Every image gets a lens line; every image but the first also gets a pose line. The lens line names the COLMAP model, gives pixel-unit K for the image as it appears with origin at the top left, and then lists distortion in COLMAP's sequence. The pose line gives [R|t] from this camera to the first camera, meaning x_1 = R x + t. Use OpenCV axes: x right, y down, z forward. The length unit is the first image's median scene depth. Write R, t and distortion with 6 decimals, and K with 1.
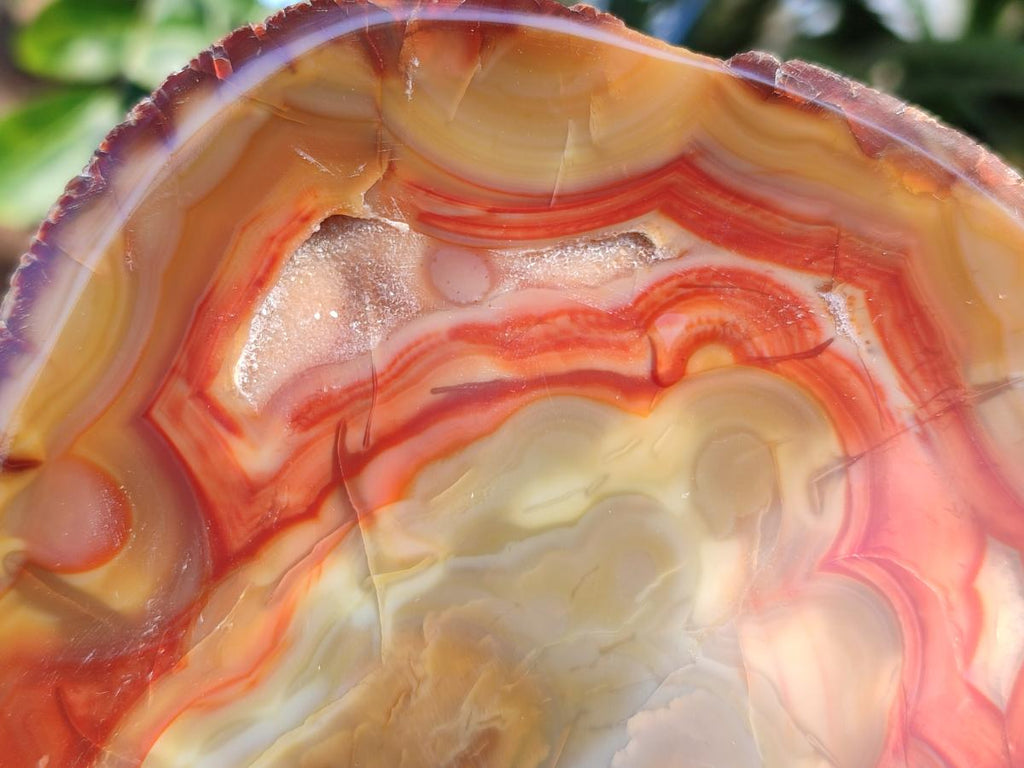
lens RADIAL K [[1583.8, 0, 505.5], [0, 1583.8, 383.7], [0, 0, 1]] dist [0.367780, -2.792254]
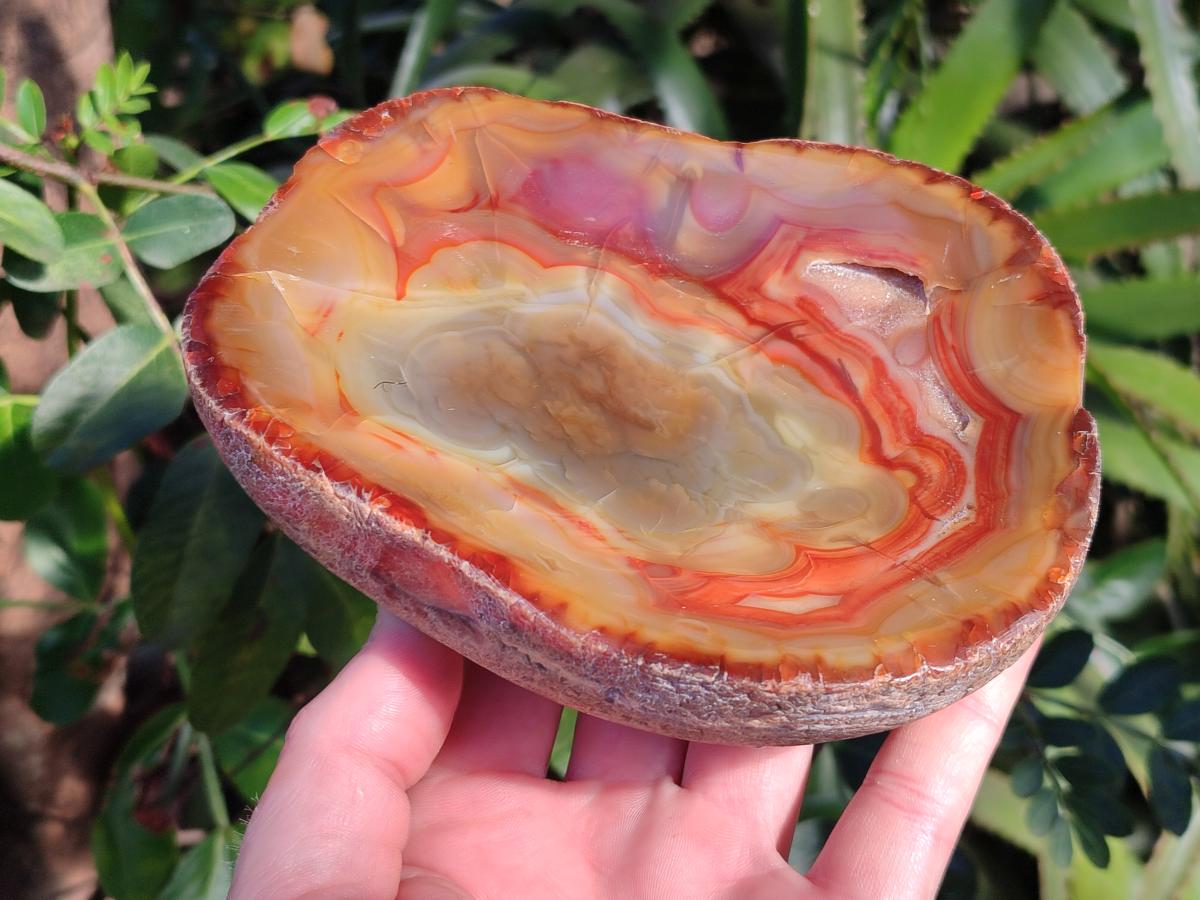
lens RADIAL K [[1856.0, 0, 592.4], [0, 1856.0, 449.6], [0, 0, 1]] dist [0.367780, -2.792254]
pose [[0.189313, 0.752223, -0.631127, 1.244286], [-0.964352, 0.263462, 0.024746, 0.236620], [0.184892, 0.603944, 0.775285, -0.534296]]
